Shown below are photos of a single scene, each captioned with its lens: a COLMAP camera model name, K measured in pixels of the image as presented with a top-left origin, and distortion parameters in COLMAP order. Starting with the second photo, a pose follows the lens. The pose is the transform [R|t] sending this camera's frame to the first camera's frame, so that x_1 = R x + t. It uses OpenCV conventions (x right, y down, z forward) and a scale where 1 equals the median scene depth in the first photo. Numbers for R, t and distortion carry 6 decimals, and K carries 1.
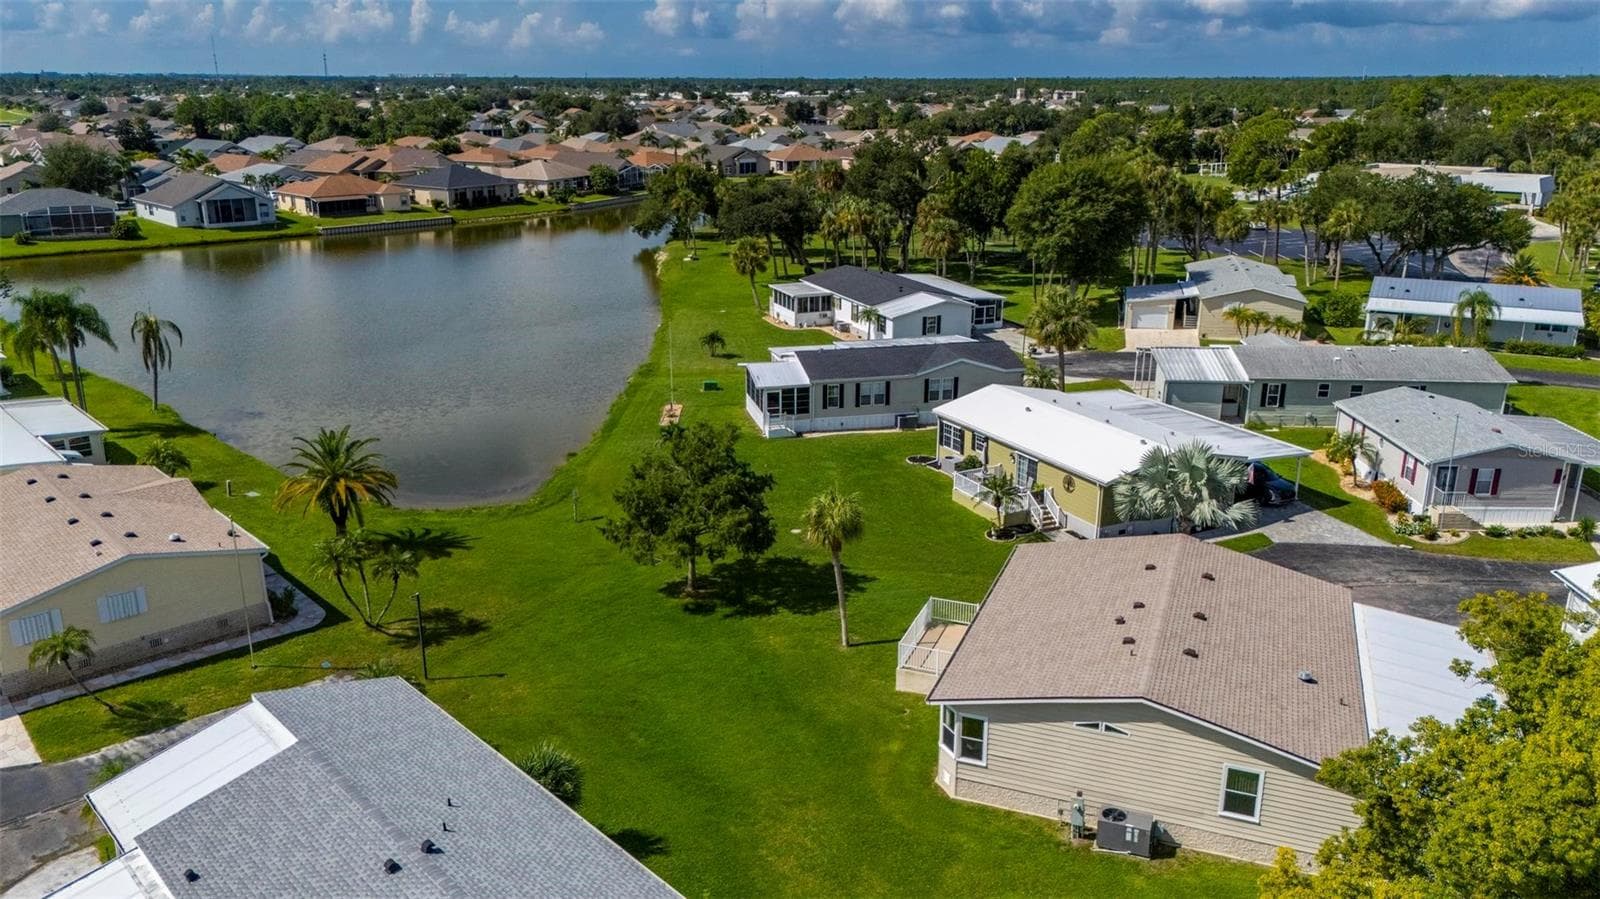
lens RADIAL K [[1172.0, 0, 795.5], [0, 1172.0, 484.3], [0, 0, 1]] dist [0.072124, -0.071087]
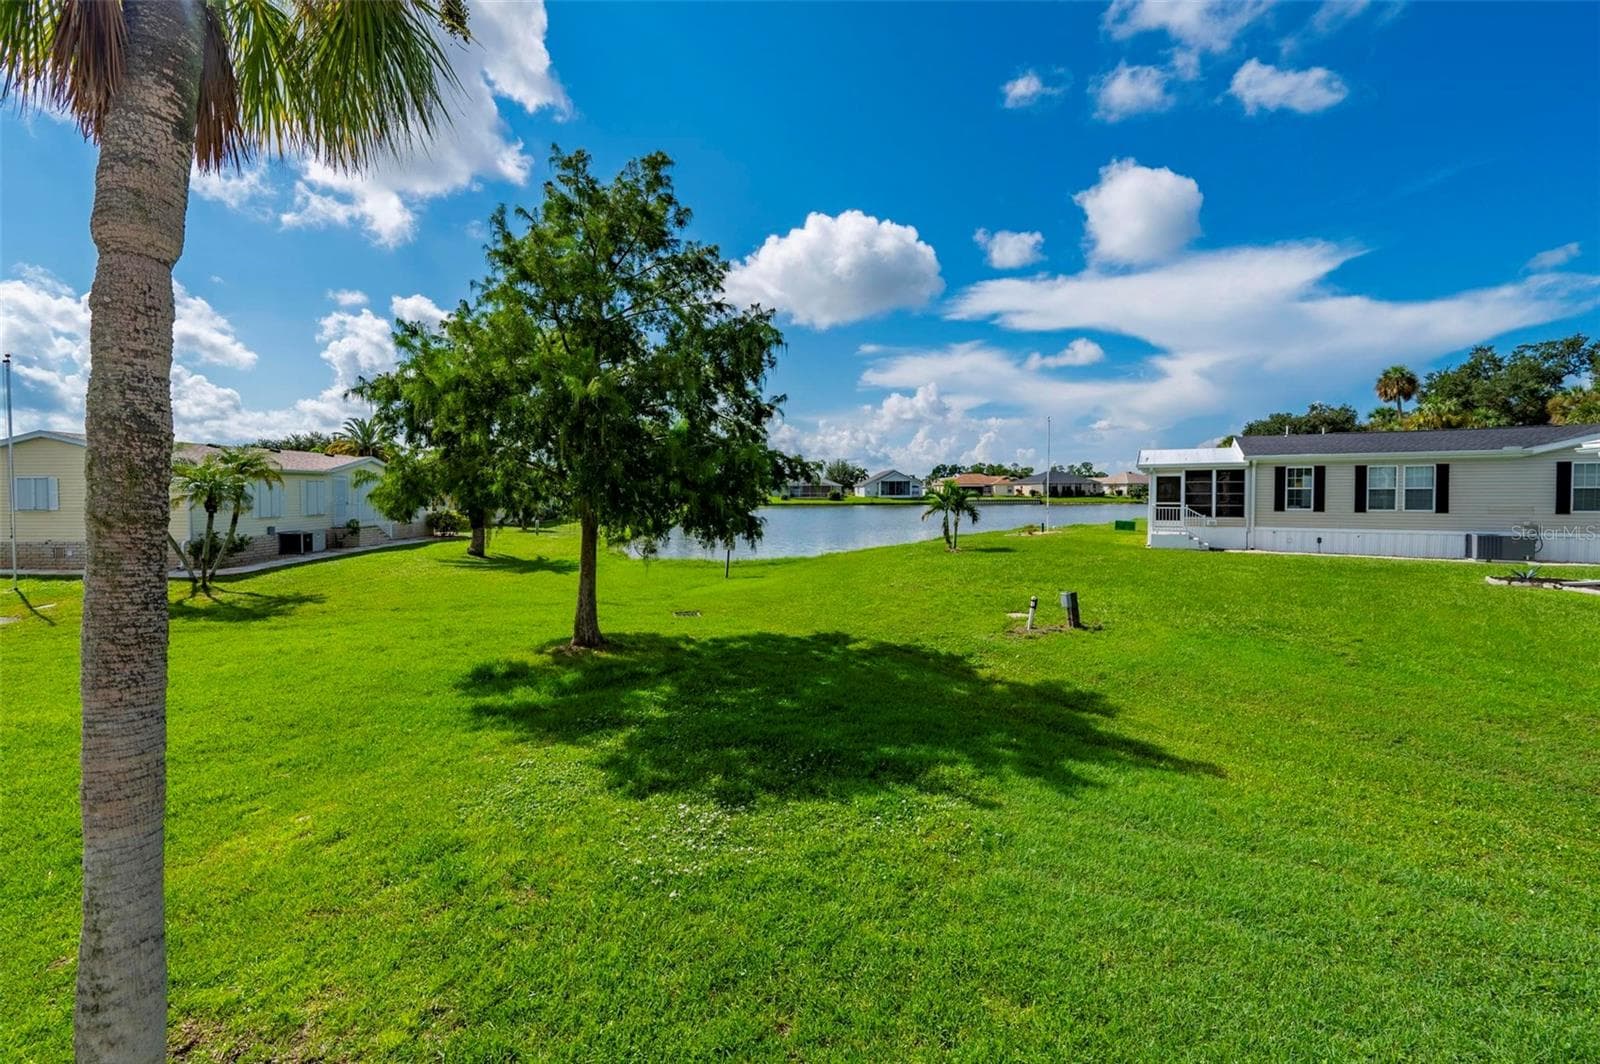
lens RADIAL K [[664.3, 0, 754.0], [0, 664.3, 494.3], [0, 0, 1]] dist [-0.000577, -0.000233]
pose [[0.705241, -0.001324, -0.708967, 0.071173], [-0.224651, 0.948050, -0.225241, 0.054716], [0.672434, 0.318119, 0.668306, 0.601647]]
